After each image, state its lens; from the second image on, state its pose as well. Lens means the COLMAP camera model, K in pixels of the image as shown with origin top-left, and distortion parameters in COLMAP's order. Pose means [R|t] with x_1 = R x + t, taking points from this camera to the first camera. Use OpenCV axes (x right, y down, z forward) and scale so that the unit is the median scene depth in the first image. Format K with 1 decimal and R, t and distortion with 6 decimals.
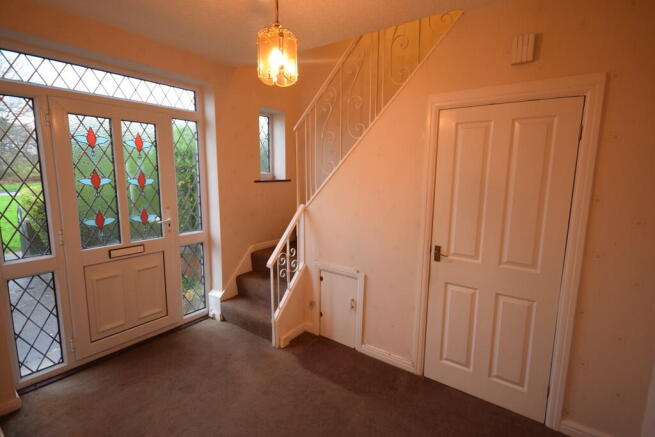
lens RADIAL K [[316.4, 0, 327.1], [0, 316.4, 218.4], [0, 0, 1]] dist [0.004610, -0.001308]
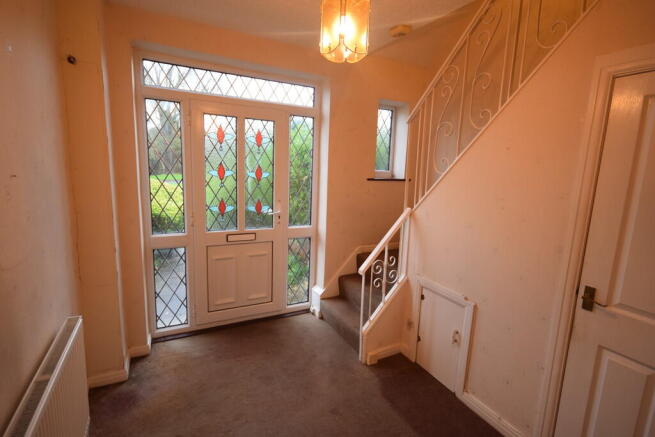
lens RADIAL K [[316.4, 0, 326.7], [0, 316.4, 217.7], [0, 0, 1]] dist [0.004610, -0.001308]
pose [[0.895613, 0.093325, -0.434934, 0.107593], [-0.093241, 0.995410, 0.021586, -0.016081], [0.434952, 0.021221, 0.900204, 0.135318]]
